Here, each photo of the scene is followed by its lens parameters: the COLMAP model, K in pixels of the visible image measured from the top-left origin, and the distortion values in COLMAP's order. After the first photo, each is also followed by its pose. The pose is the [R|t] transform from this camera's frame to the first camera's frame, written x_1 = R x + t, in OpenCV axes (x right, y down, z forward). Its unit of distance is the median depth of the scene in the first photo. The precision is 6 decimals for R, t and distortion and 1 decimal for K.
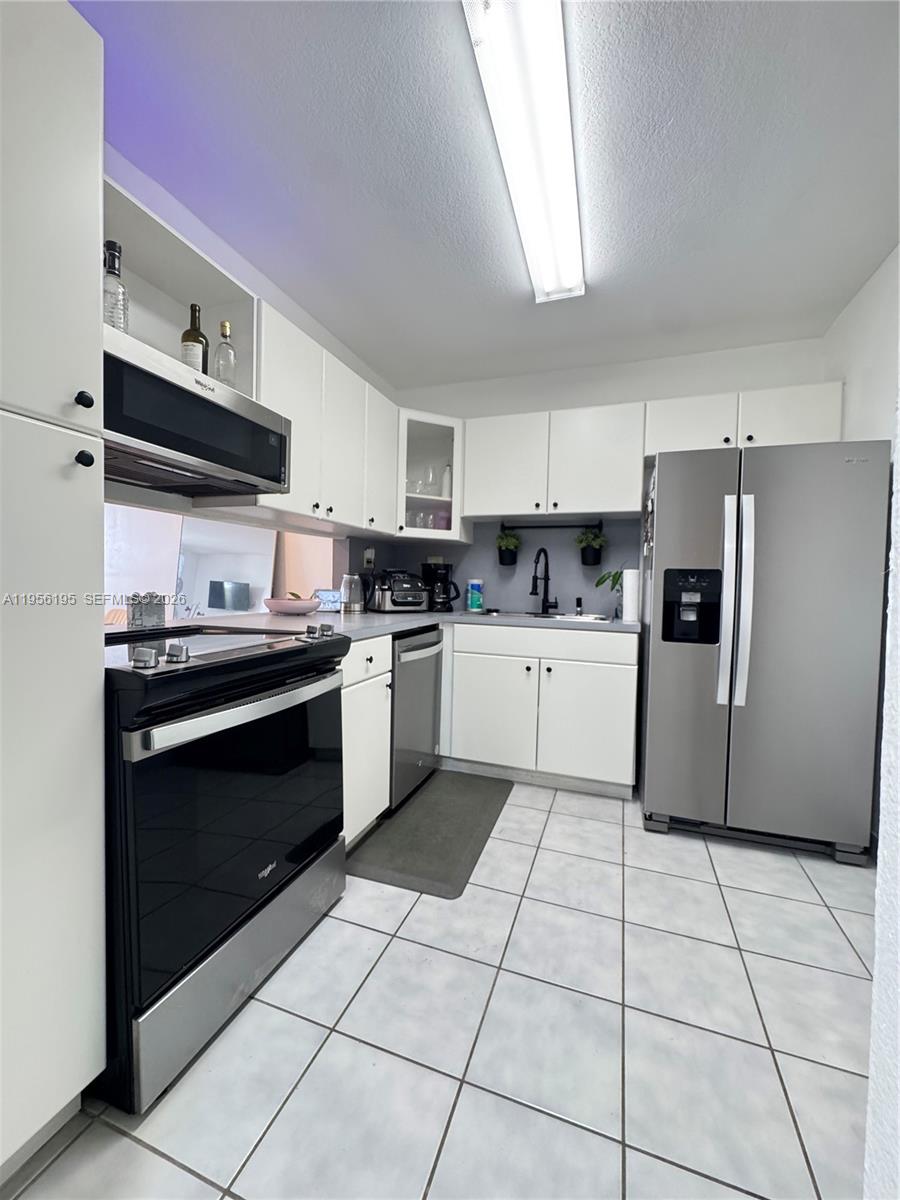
lens RADIAL K [[478.3, 0, 445.3], [0, 478.3, 598.2], [0, 0, 1]] dist [-0.002891, -0.000226]
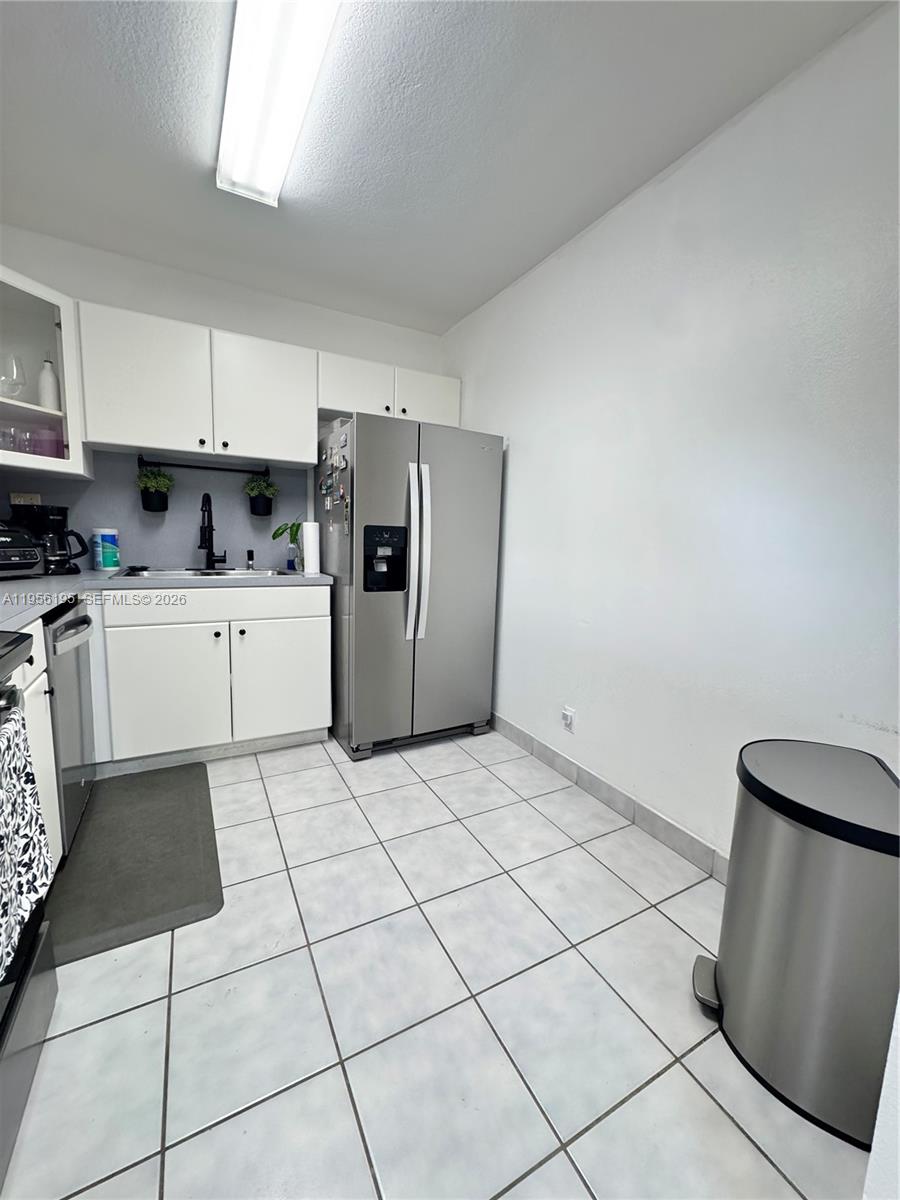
lens RADIAL K [[478.3, 0, 447.3], [0, 478.3, 599.7], [0, 0, 1]] dist [-0.002891, -0.000226]
pose [[0.664282, -0.100540, 0.740689, -0.221236], [0.006991, 0.991705, 0.128343, -0.030230], [-0.747449, -0.080078, 0.659475, 0.127313]]
